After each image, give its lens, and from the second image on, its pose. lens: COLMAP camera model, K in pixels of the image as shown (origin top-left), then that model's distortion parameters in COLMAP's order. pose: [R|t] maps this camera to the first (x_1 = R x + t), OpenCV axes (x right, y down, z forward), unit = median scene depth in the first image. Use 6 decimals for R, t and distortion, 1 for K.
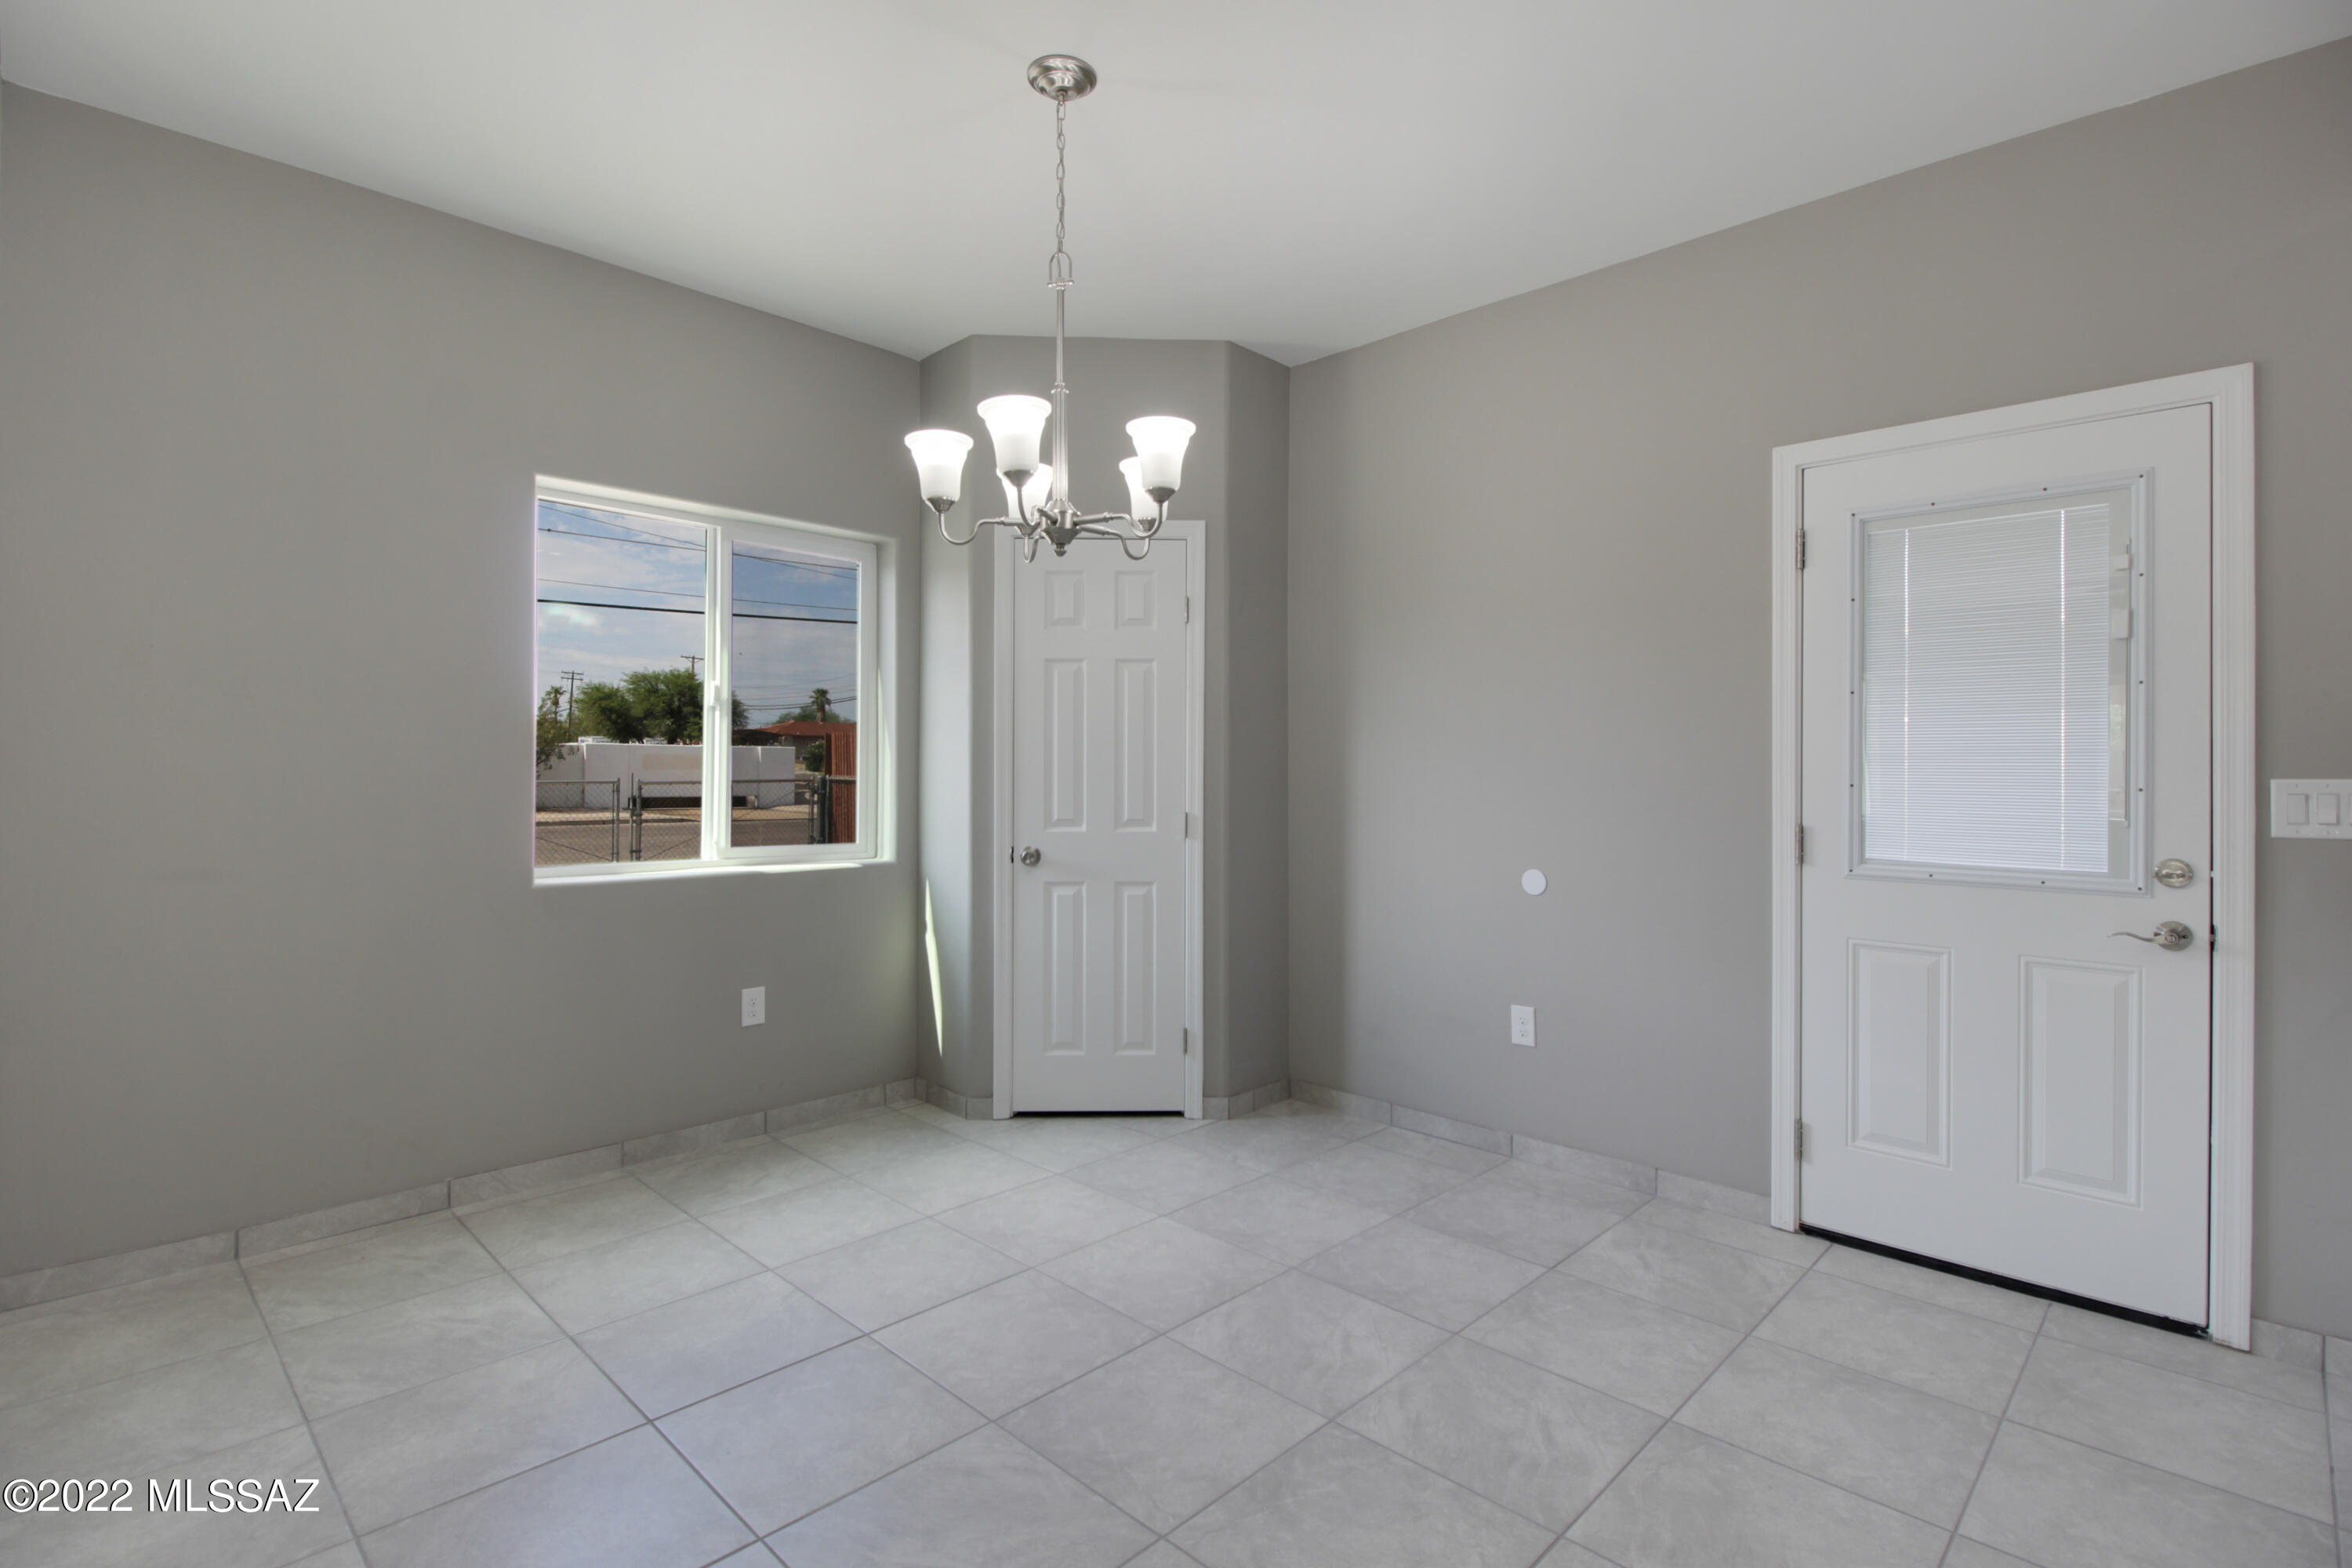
lens RADIAL K [[1117.4, 0, 1172.7], [0, 1117.4, 772.6], [0, 0, 1]] dist [0.021972, -0.013845]
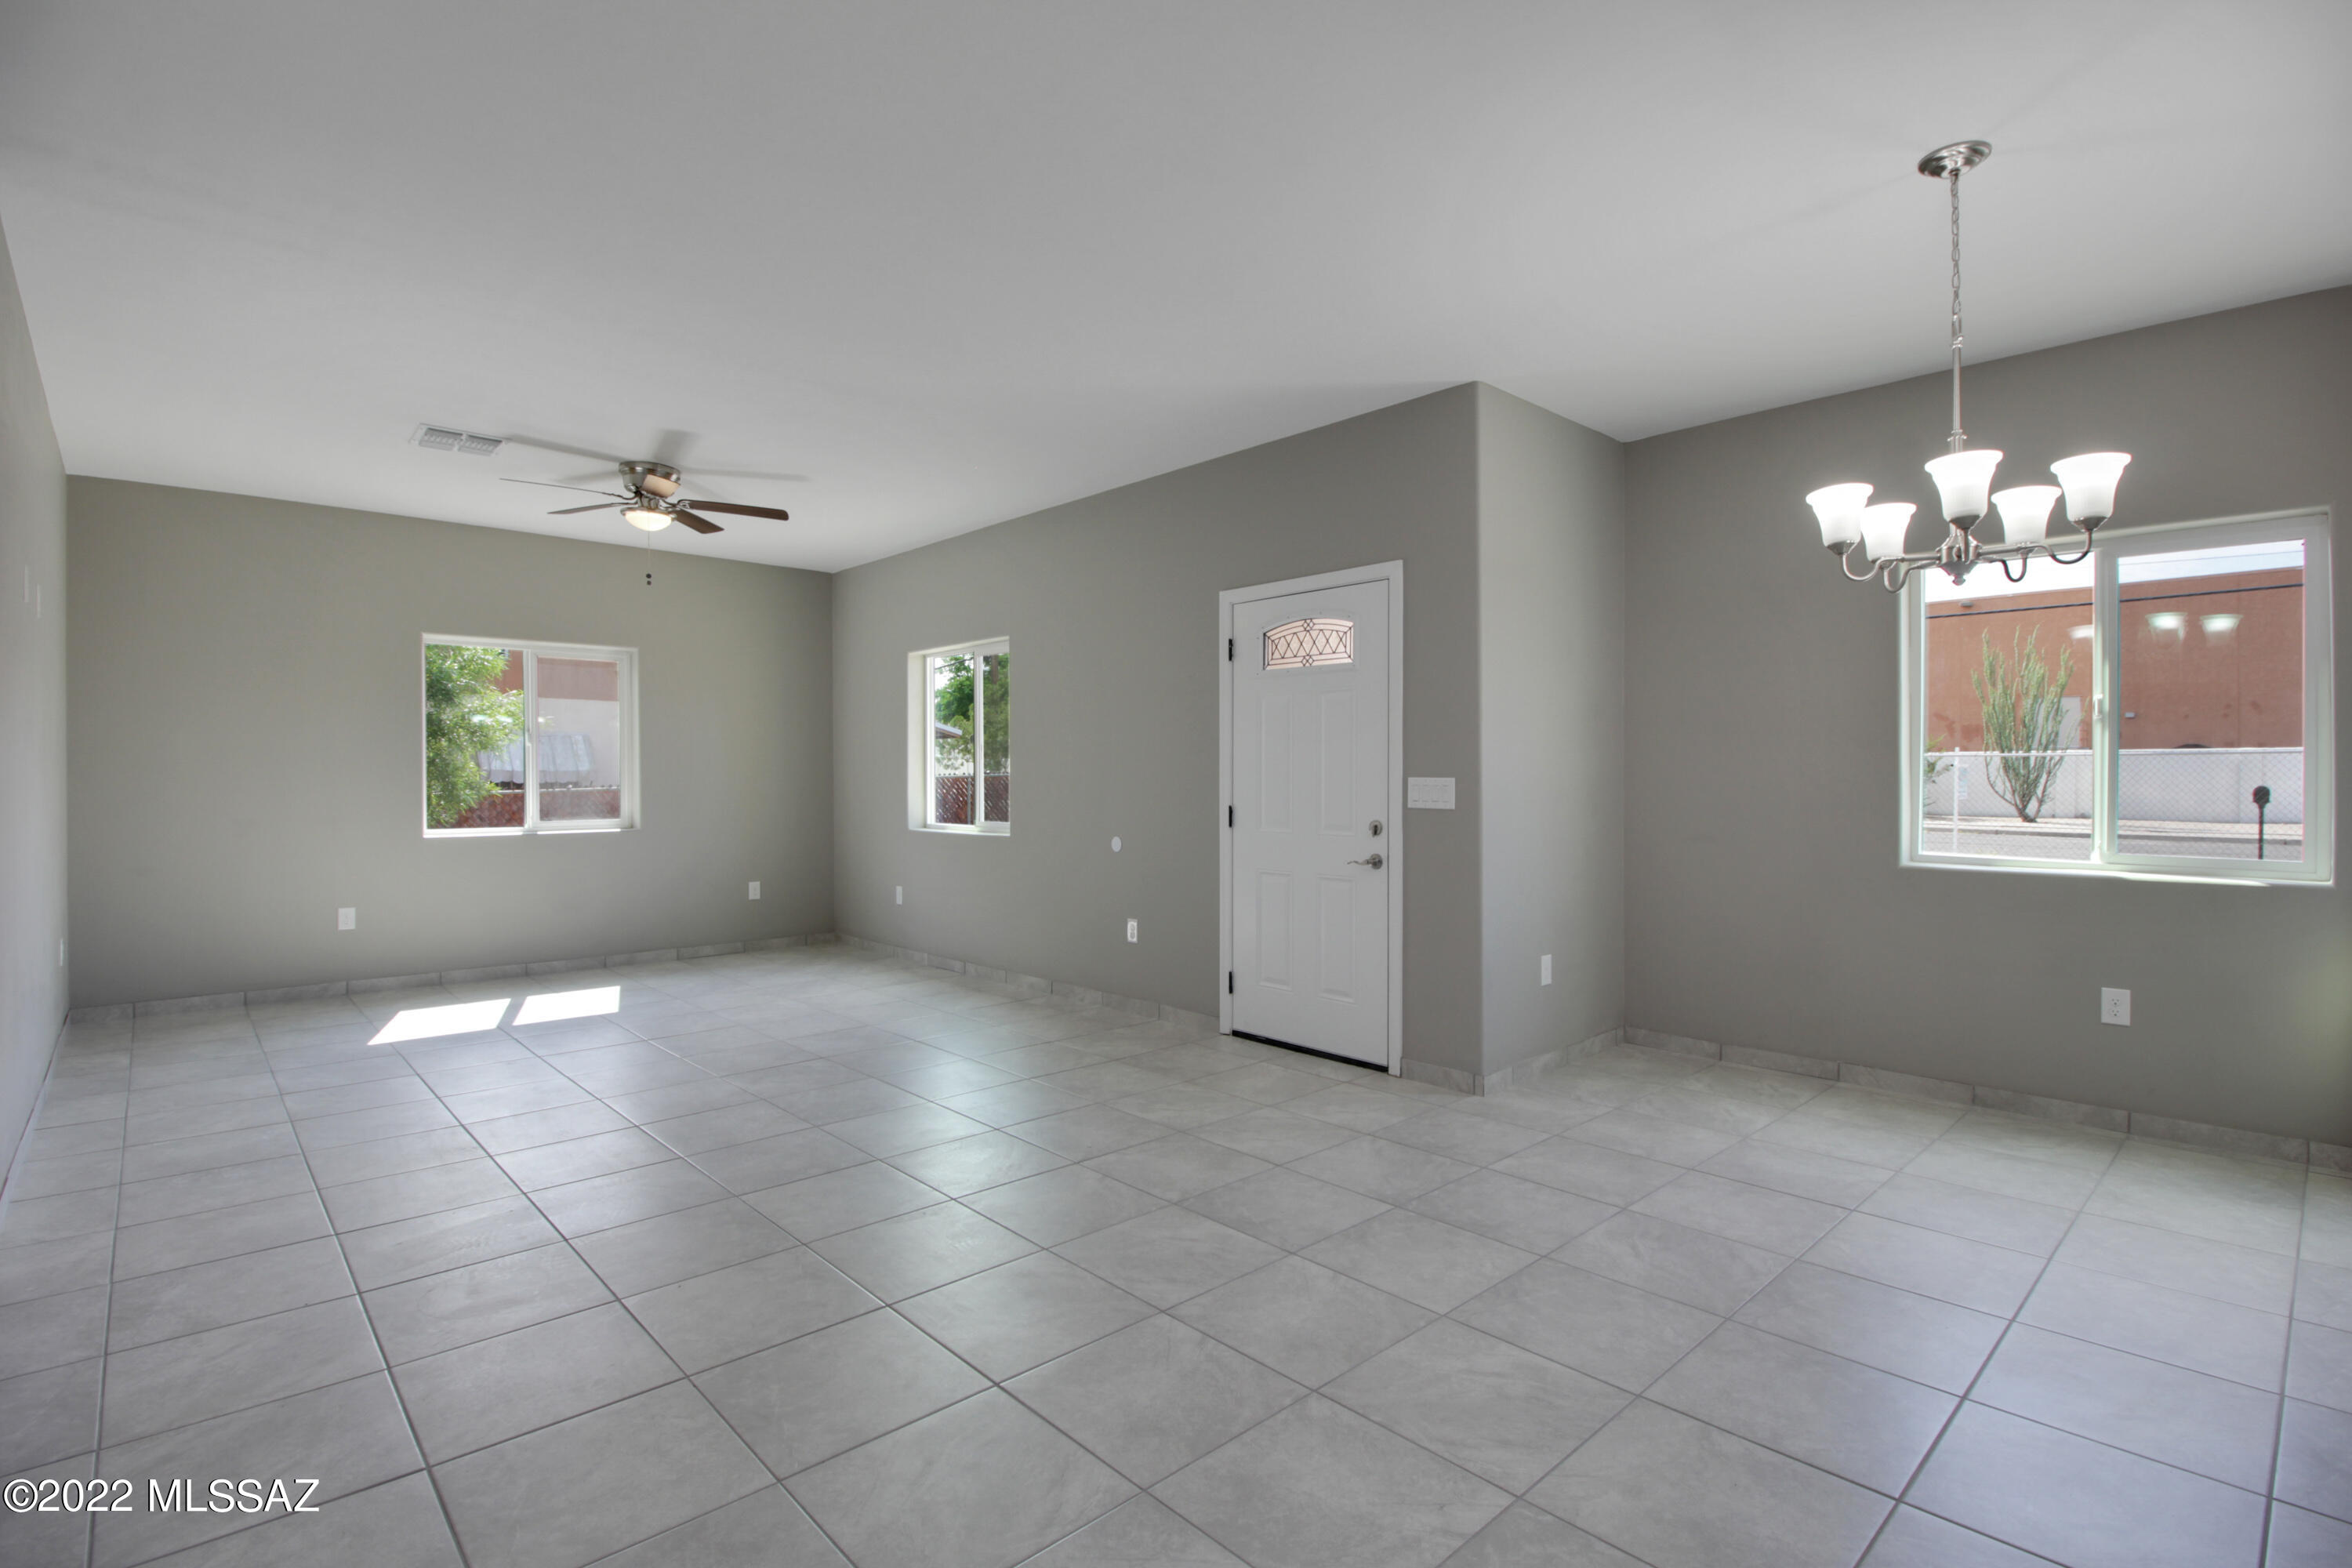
lens RADIAL K [[1097.7, 0, 1166.9], [0, 1097.7, 786.3], [0, 0, 1]] dist [-0.000010, -0.000852]
pose [[-0.054807, 0.002799, -0.998493, 0.807253], [0.000592, 0.999996, 0.002771, 0.002748], [0.998497, -0.000440, -0.054808, 0.212473]]
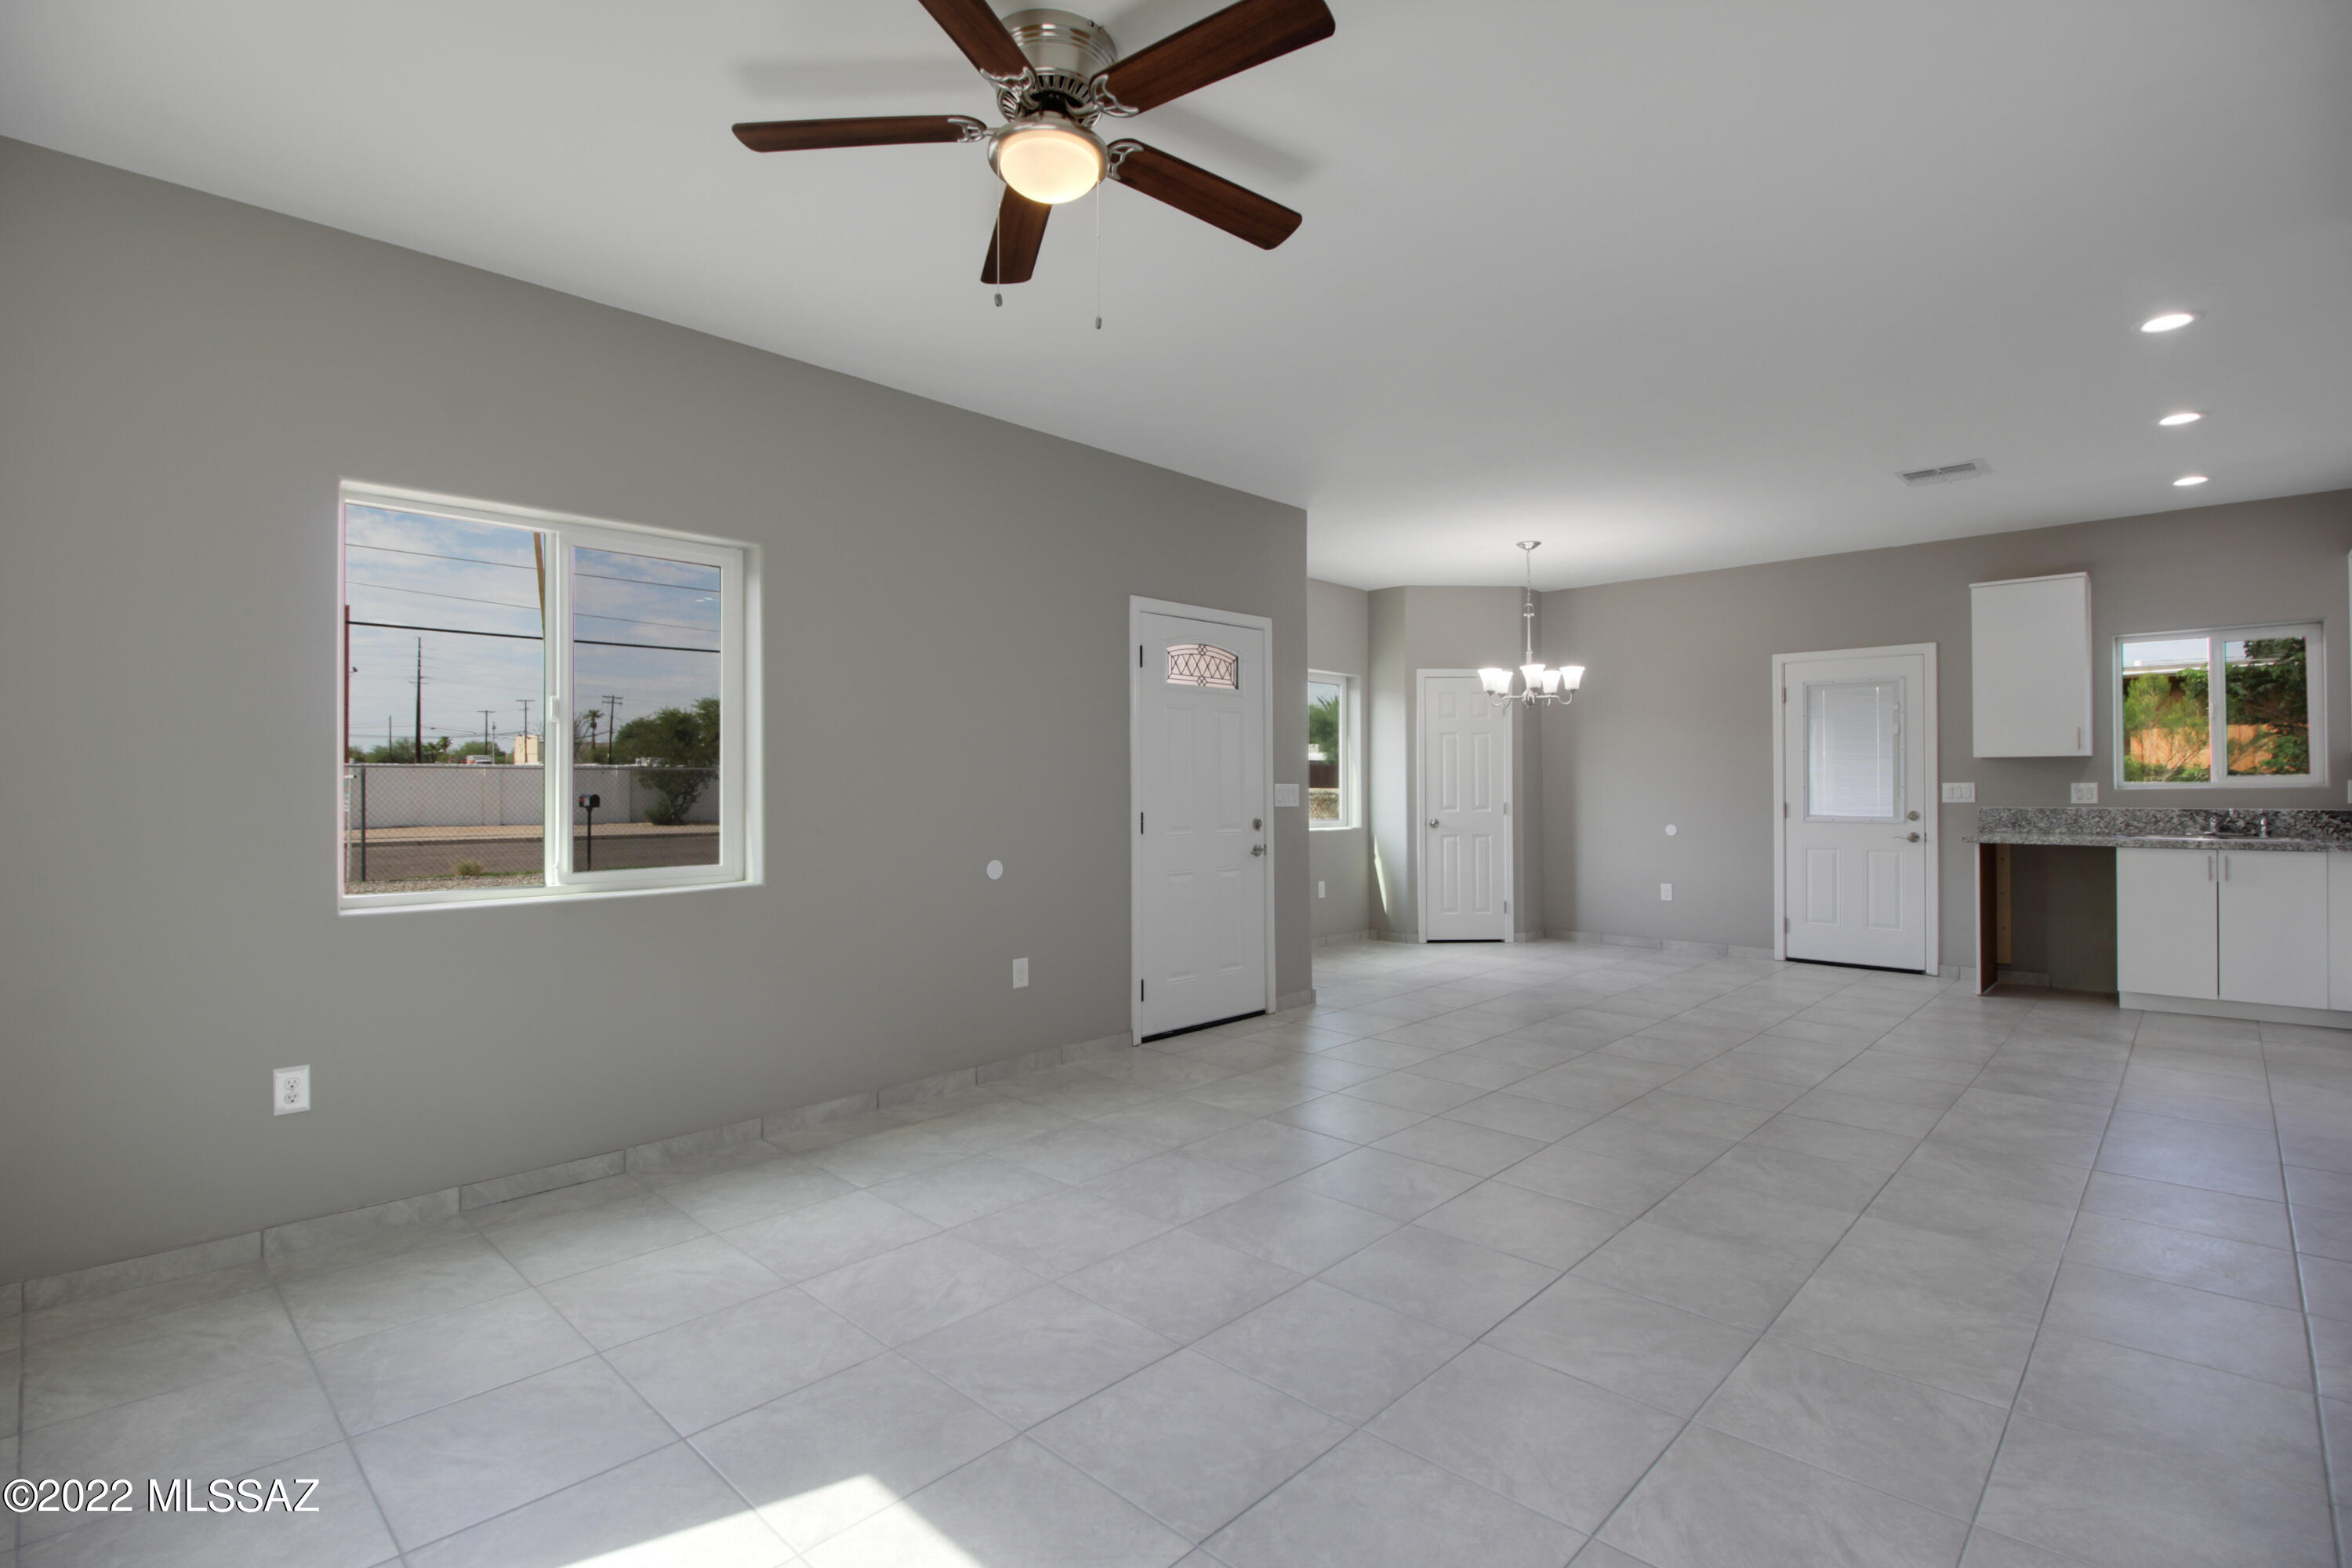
lens RADIAL K [[1097.7, 0, 1166.9], [0, 1097.7, 786.3], [0, 0, 1]] dist [-0.000010, -0.000852]
pose [[0.999946, -0.008882, 0.005392, -0.836176], [0.008884, 0.999960, -0.000375, -0.002144], [-0.005388, 0.000422, 0.999985, -1.447384]]
